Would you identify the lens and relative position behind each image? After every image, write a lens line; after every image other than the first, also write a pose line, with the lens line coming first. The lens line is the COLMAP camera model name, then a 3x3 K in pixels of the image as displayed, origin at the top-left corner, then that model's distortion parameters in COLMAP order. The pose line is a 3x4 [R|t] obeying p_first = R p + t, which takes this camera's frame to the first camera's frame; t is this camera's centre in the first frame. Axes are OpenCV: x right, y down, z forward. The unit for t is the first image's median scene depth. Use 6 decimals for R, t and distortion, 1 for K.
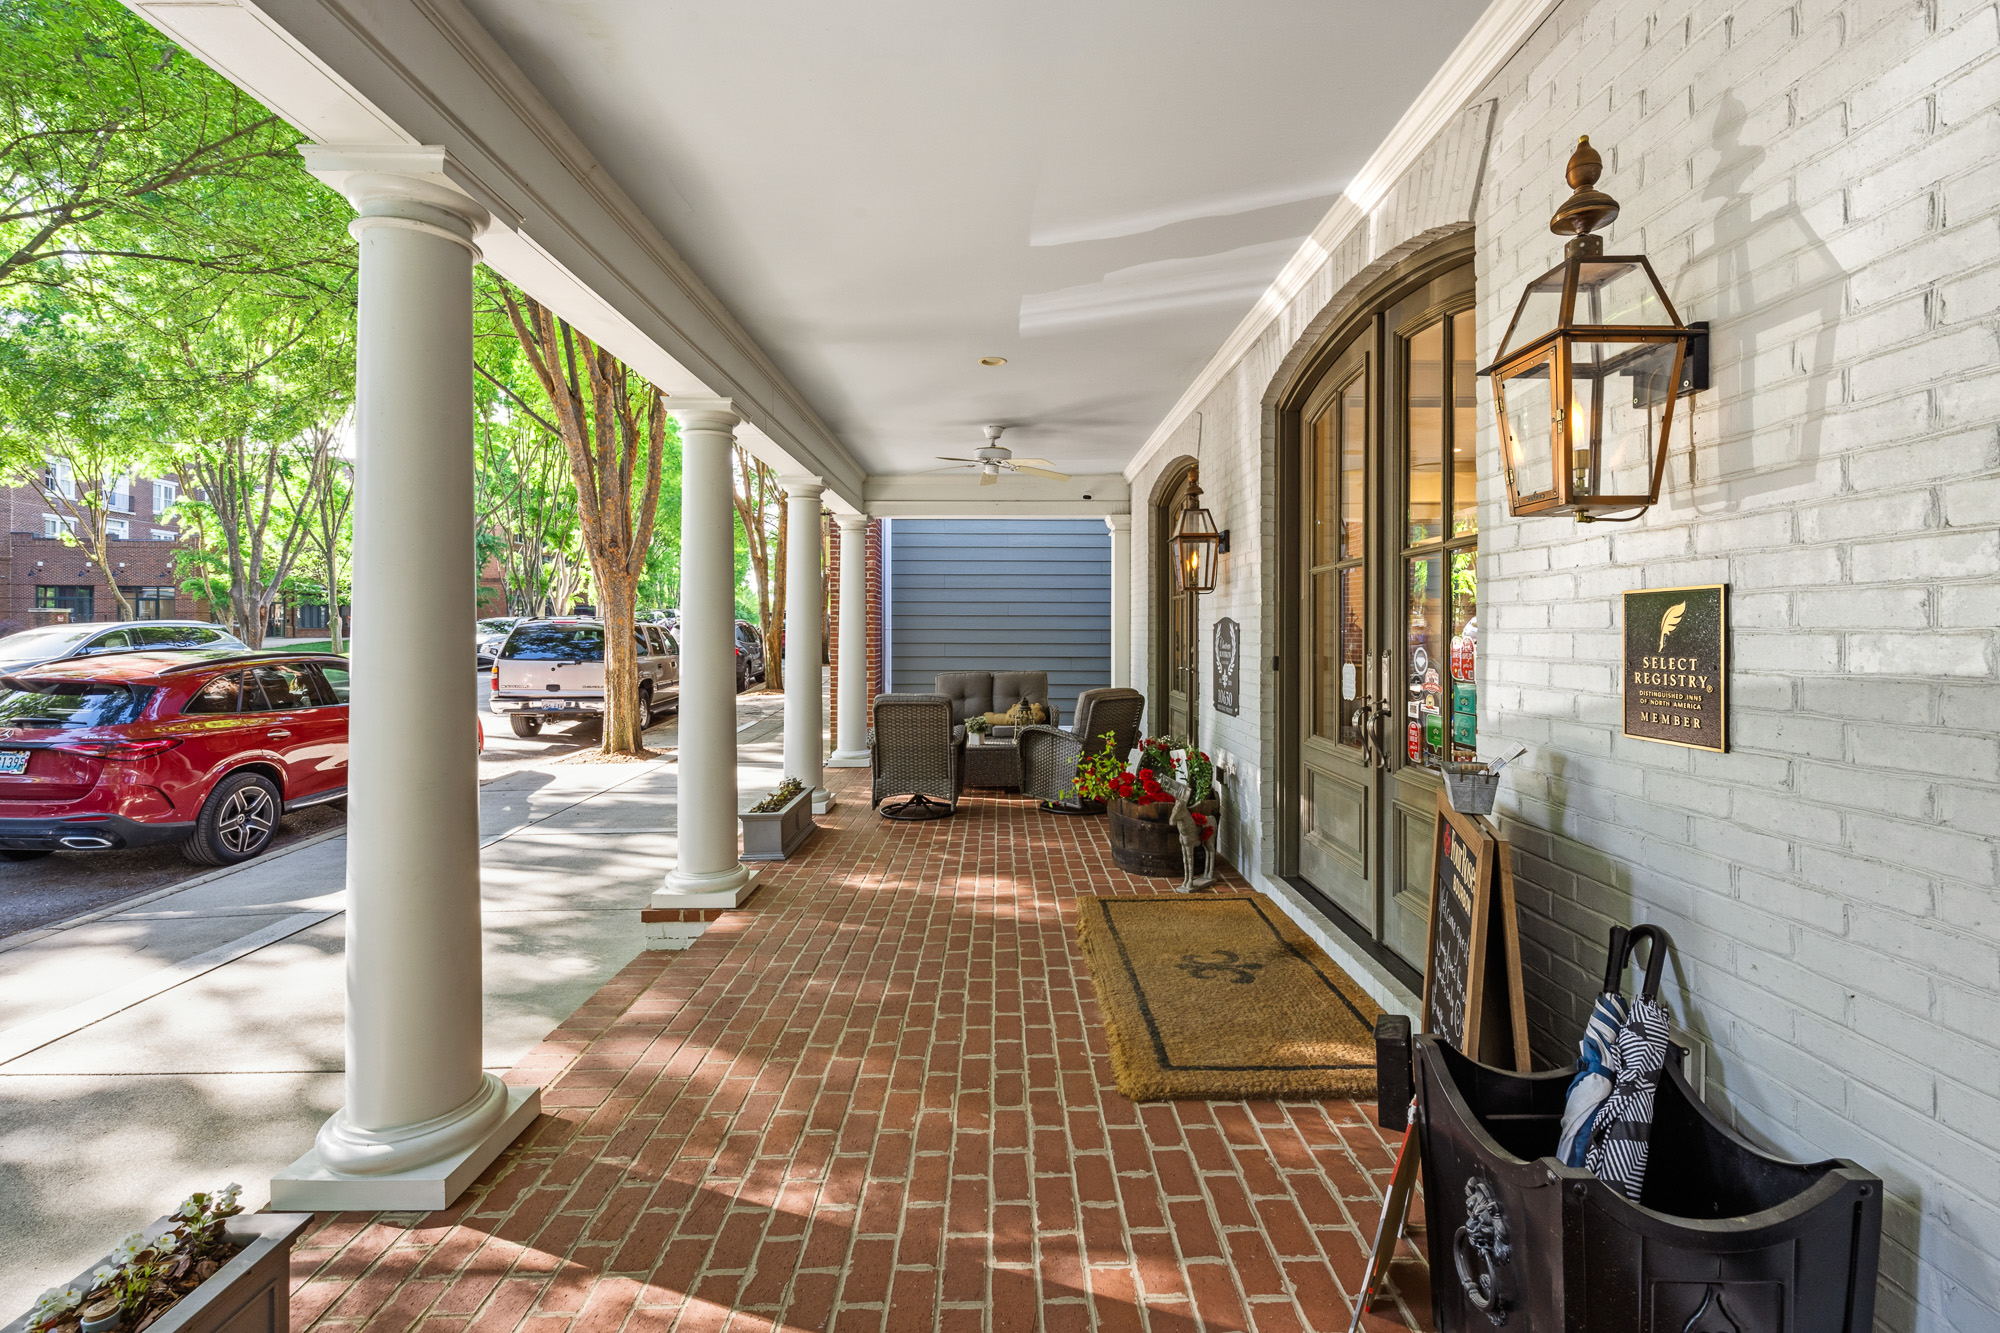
lens RADIAL K [[871.7, 0, 1010.6], [0, 871.7, 645.6], [0, 0, 1]] dist [0.000367, 0.000337]
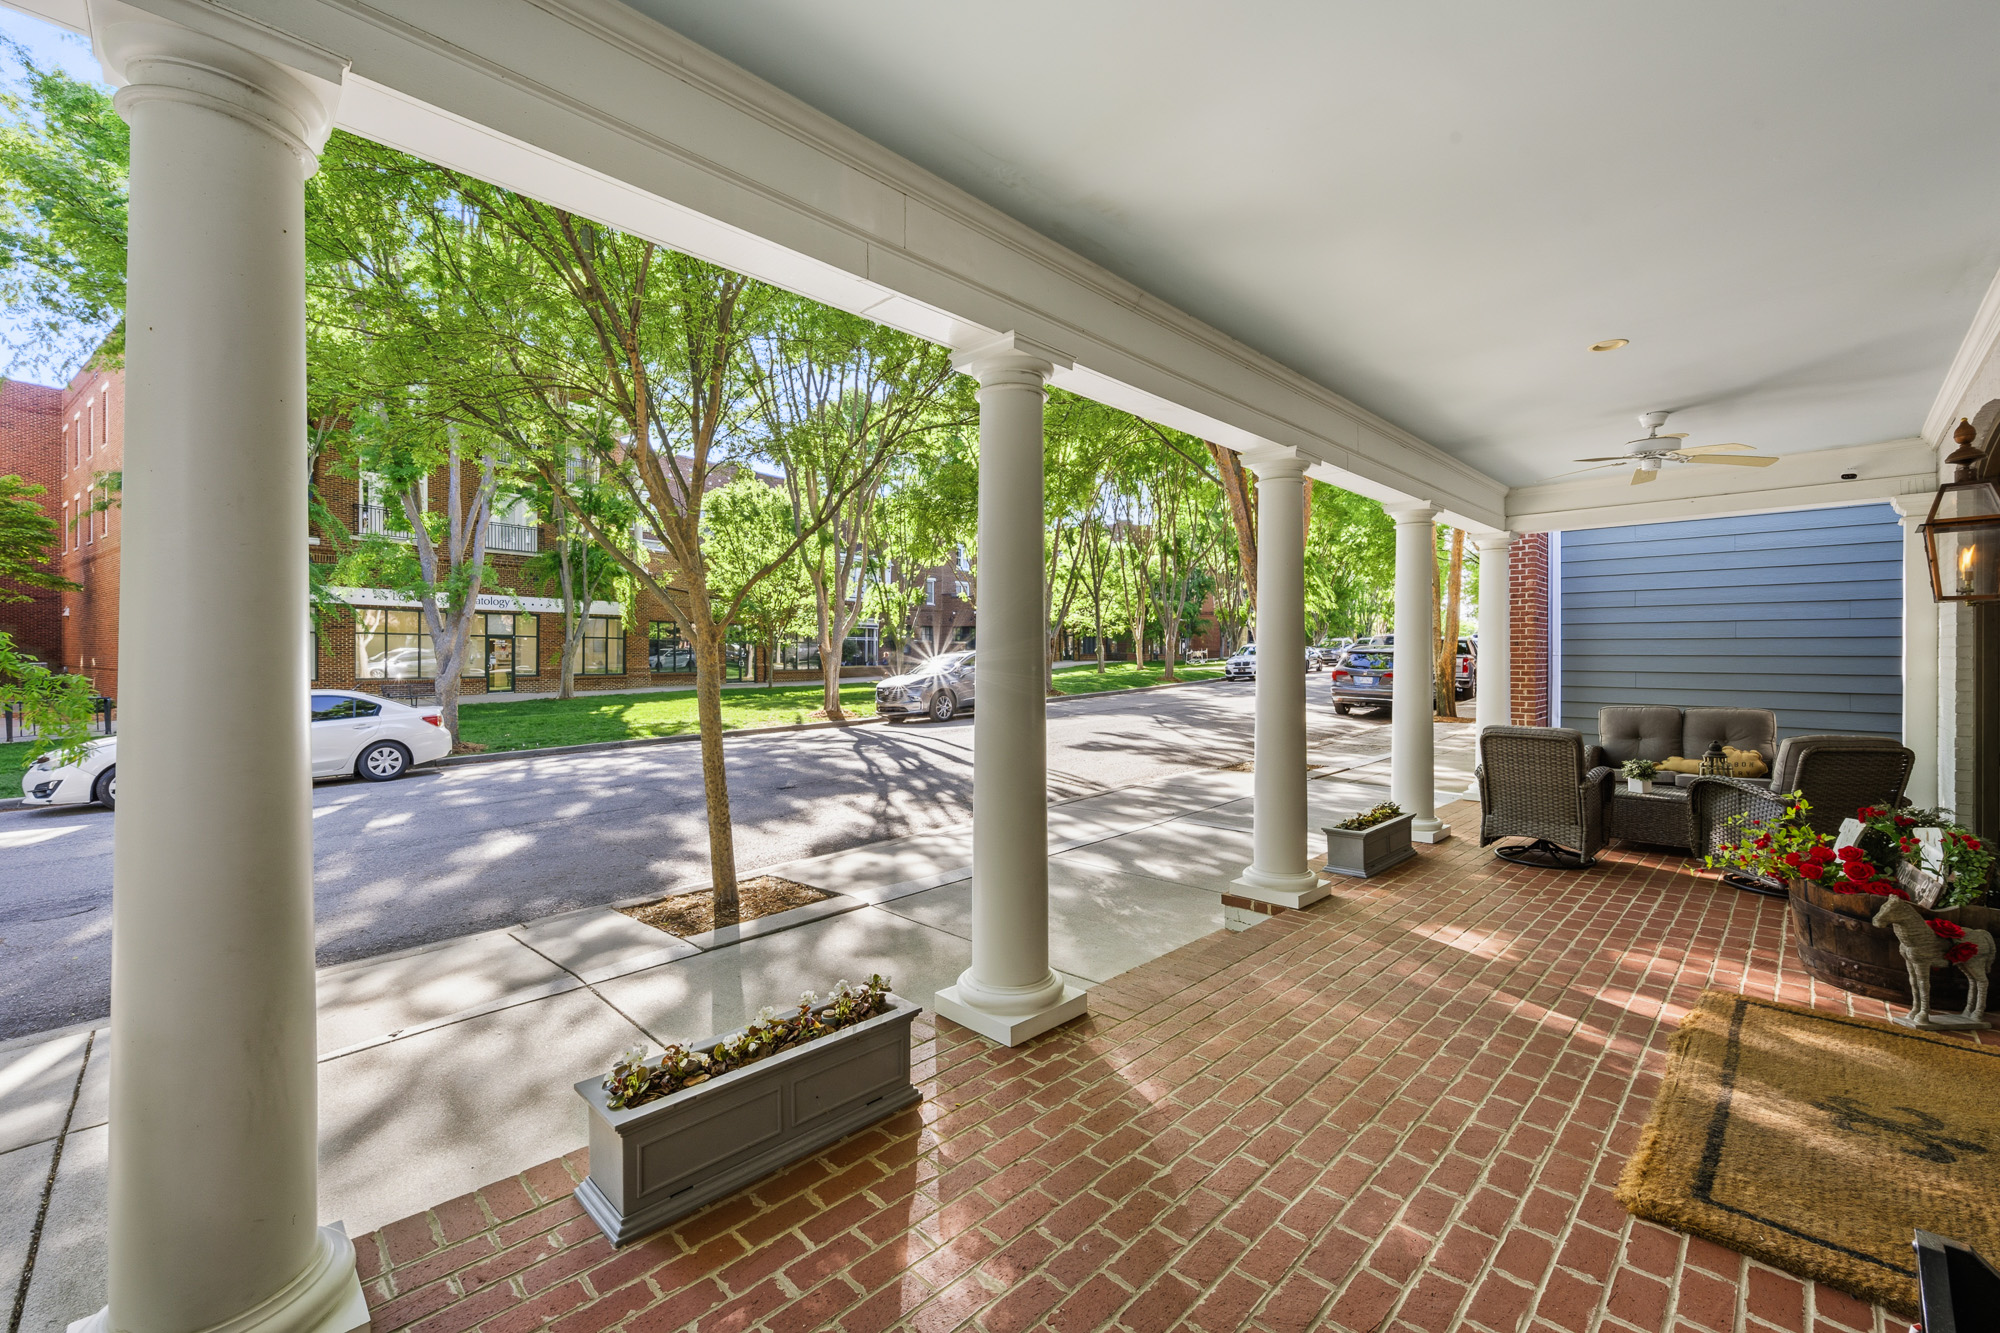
lens RADIAL K [[837.3, 0, 1005.3], [0, 837.3, 672.3], [0, 0, 1]] dist [-0.002989, -0.000028]
pose [[0.702581, 0.016065, -0.711423, 0.157522], [-0.014385, 0.999861, 0.008372, -0.000634], [0.711459, 0.004352, 0.702715, -0.003690]]
